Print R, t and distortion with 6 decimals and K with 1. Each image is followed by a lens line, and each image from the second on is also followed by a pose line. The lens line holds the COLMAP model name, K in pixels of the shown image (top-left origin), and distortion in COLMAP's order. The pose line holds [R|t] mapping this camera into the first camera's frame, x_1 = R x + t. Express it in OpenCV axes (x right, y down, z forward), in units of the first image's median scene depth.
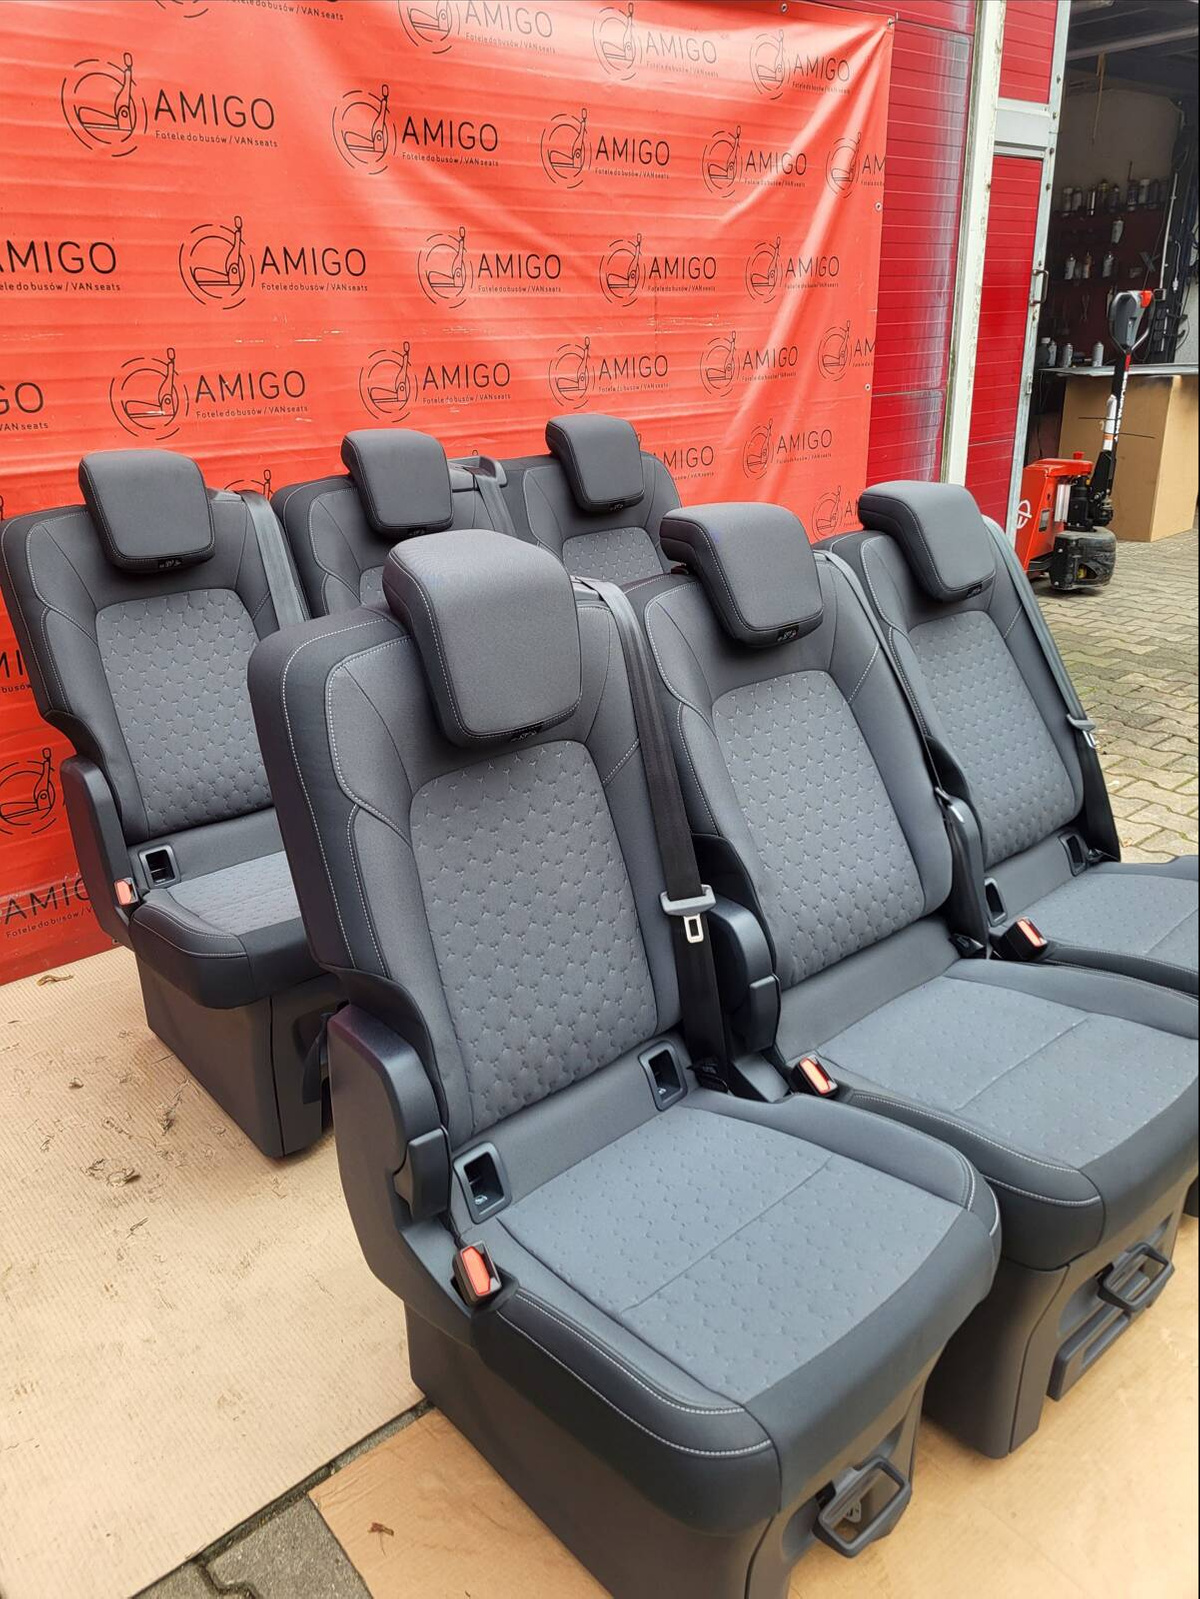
lens RADIAL K [[1234.7, 0, 590.9], [0, 1234.7, 772.8], [0, 0, 1]] dist [0.043888, -0.043921]
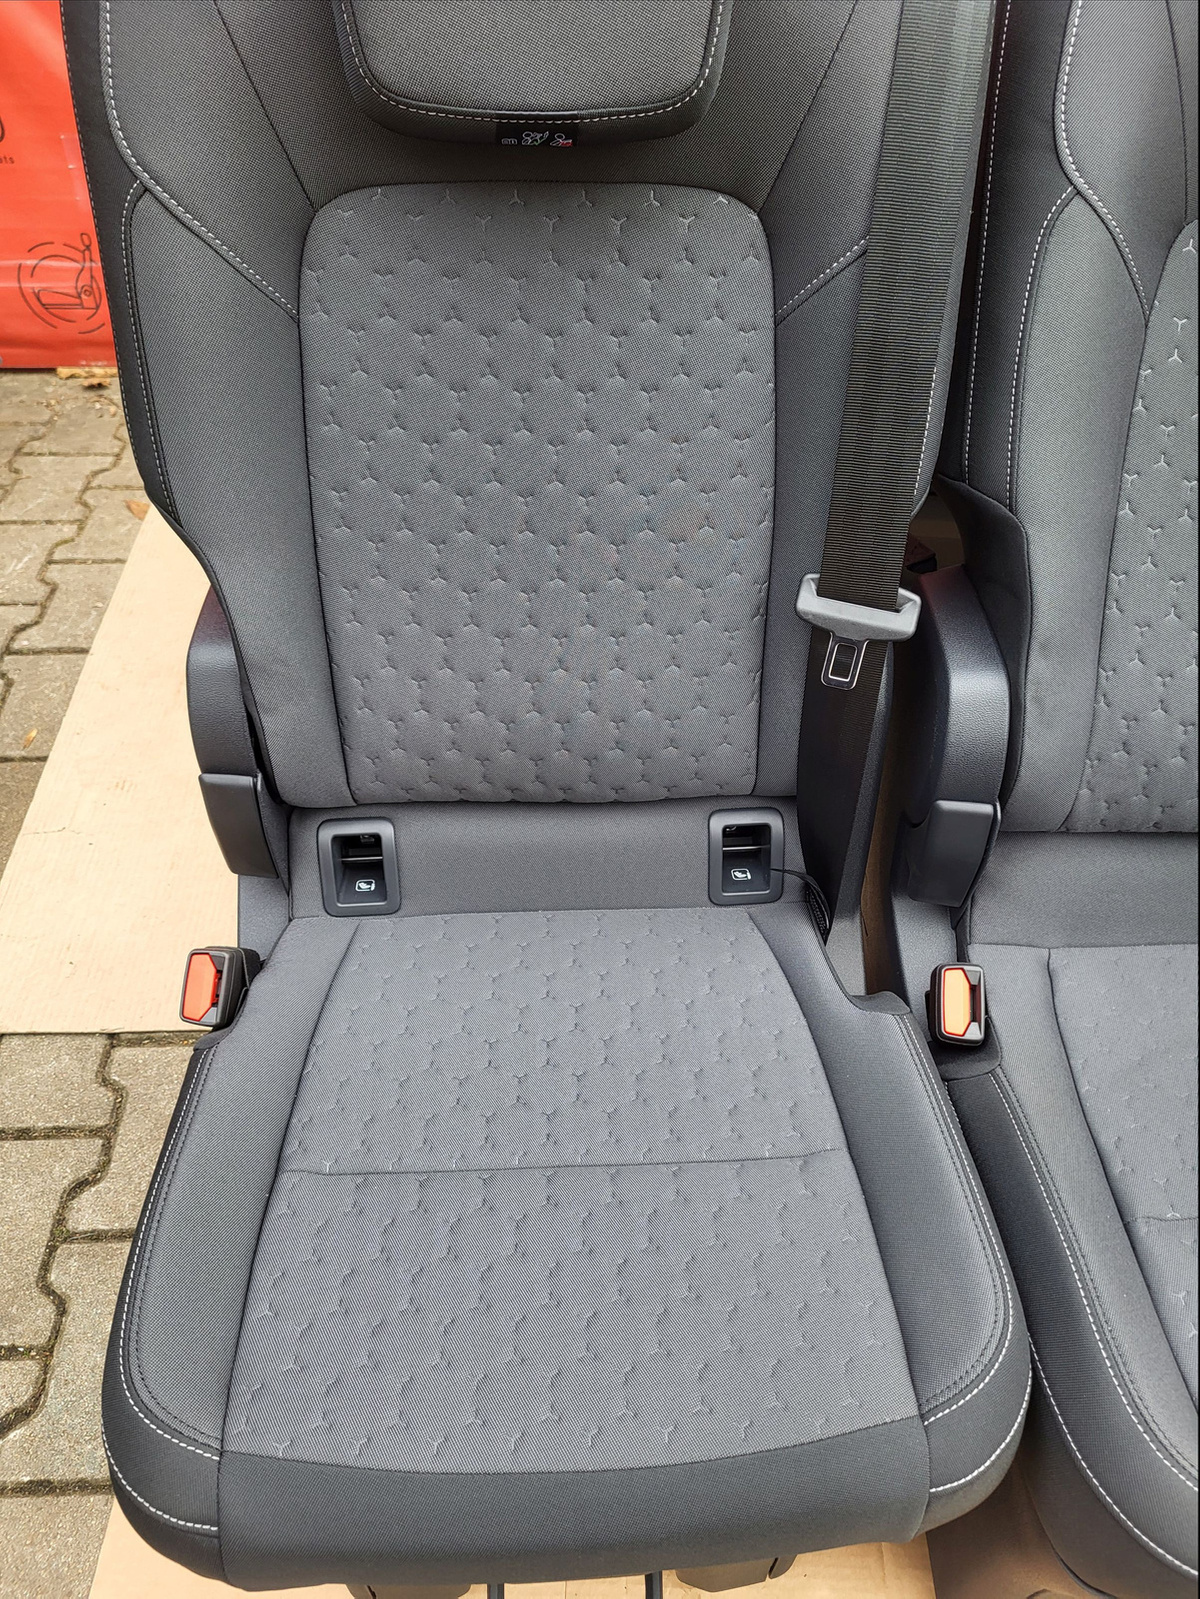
lens RADIAL K [[1234.7, 0, 587.2], [0, 1234.7, 815.7], [0, 0, 1]] dist [0.043888, -0.043921]
pose [[0.764113, 0.486298, -0.423847, 0.255716], [-0.254055, 0.830801, 0.495203, -0.050631], [0.592949, -0.270710, 0.758372, 0.534020]]
